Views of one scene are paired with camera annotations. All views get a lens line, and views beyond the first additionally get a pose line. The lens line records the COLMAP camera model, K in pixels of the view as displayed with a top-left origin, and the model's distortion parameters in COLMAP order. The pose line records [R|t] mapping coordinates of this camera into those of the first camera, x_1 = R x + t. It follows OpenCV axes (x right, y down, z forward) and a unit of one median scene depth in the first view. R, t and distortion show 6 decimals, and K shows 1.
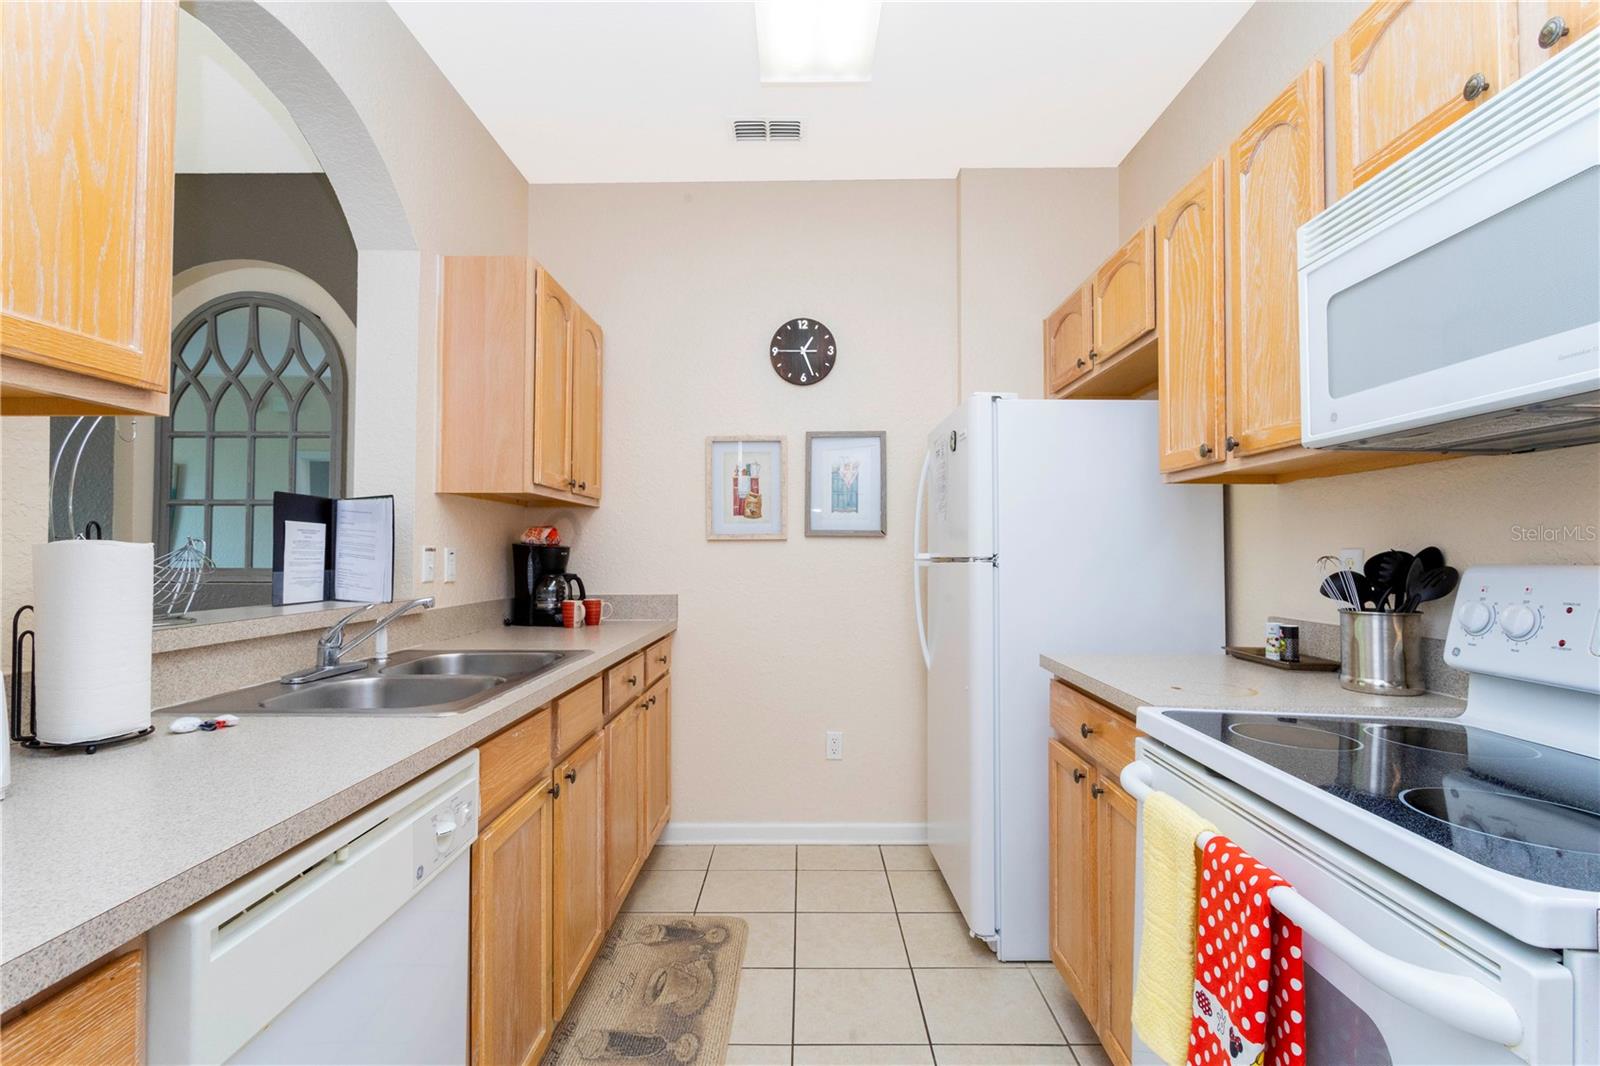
lens RADIAL K [[756.1, 0, 799.6], [0, 756.1, 532.5], [0, 0, 1]] dist [-0.004486, 0.003624]
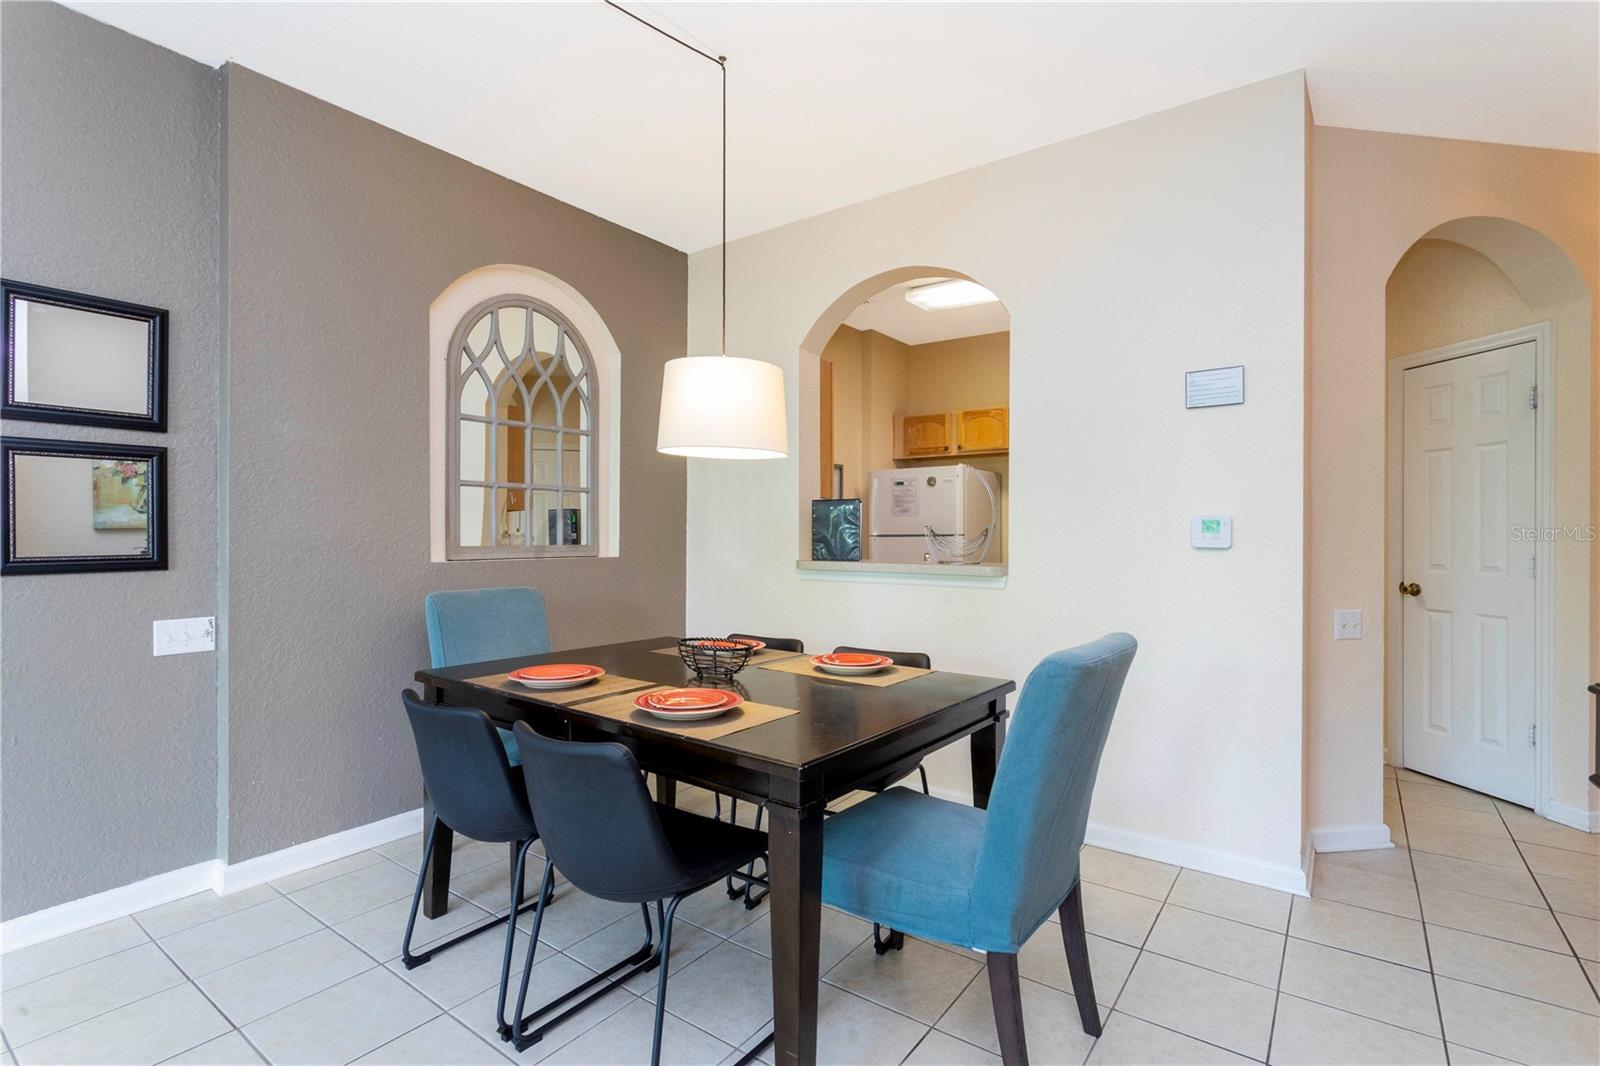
lens RADIAL K [[756.1, 0, 798.7], [0, 756.1, 535.6], [0, 0, 1]] dist [-0.004486, 0.003624]
pose [[0.585859, -0.002561, 0.810409, -2.214303], [-0.023059, 0.999537, 0.019828, 0.000682], [-0.810085, -0.030304, 0.585529, 0.038482]]
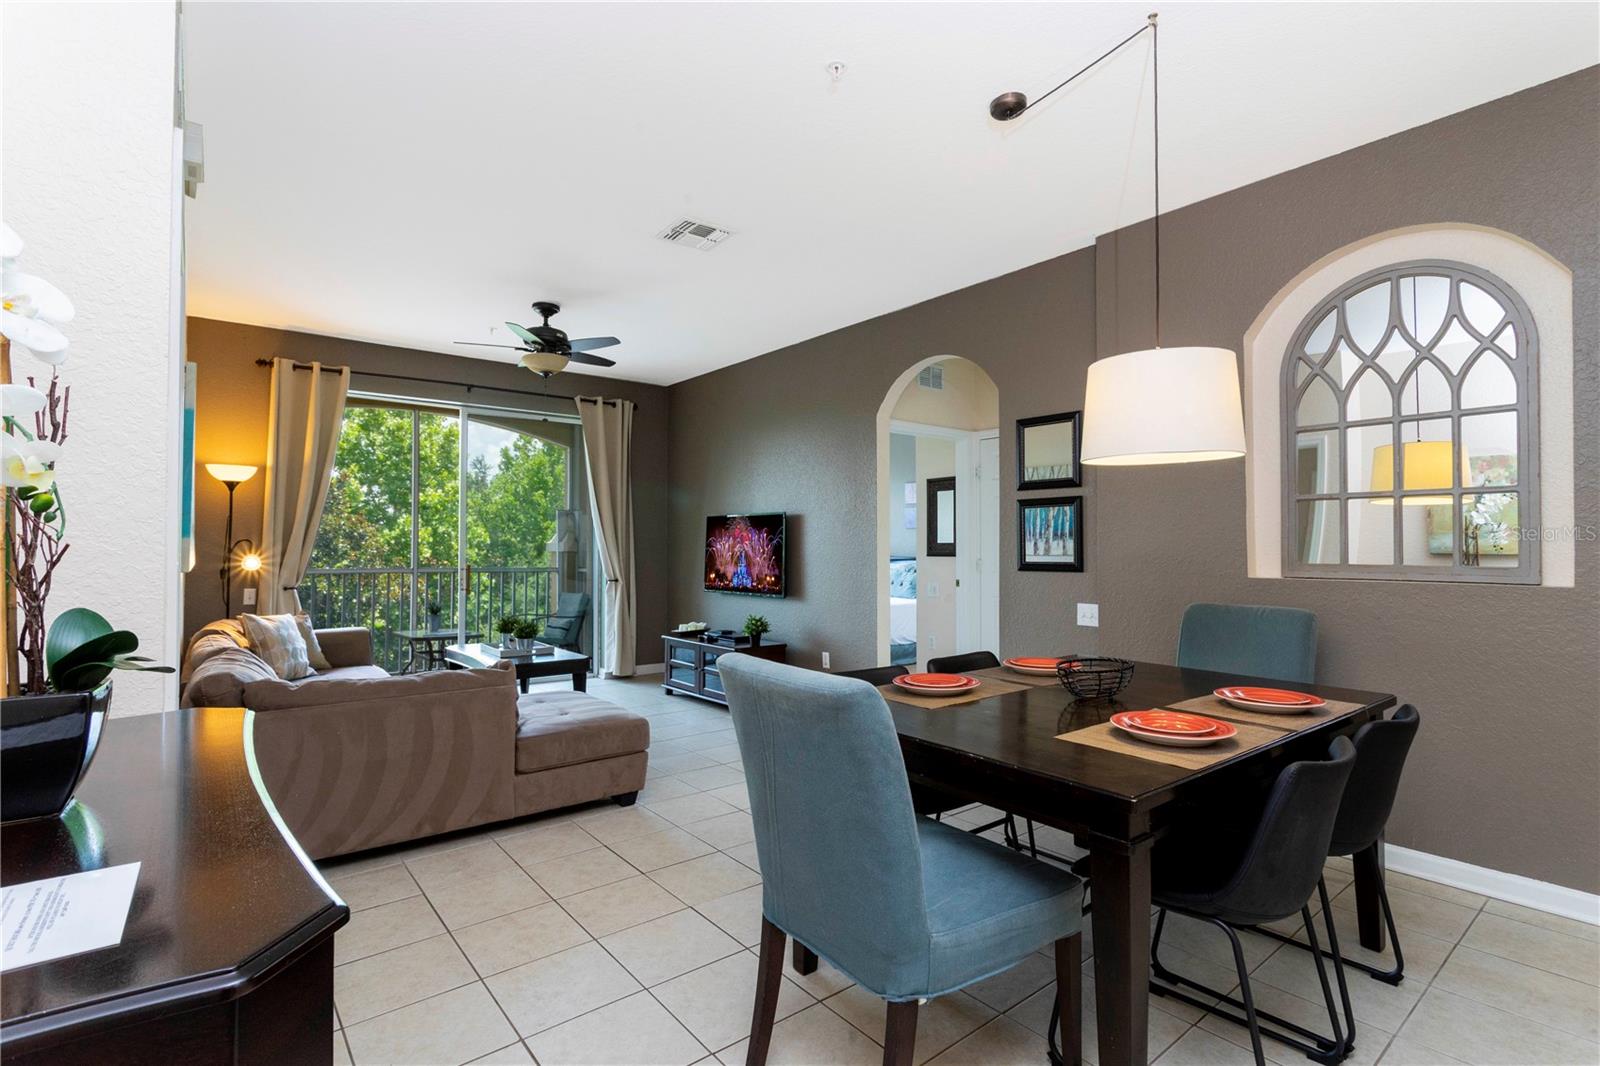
lens RADIAL K [[756.1, 0, 804.8], [0, 756.1, 536.7], [0, 0, 1]] dist [-0.004486, 0.003624]
pose [[0.636883, -0.011643, -0.770872, -0.761016], [0.021625, 0.999762, 0.002767, -0.008615], [0.770657, -0.018433, 0.636984, -0.222257]]
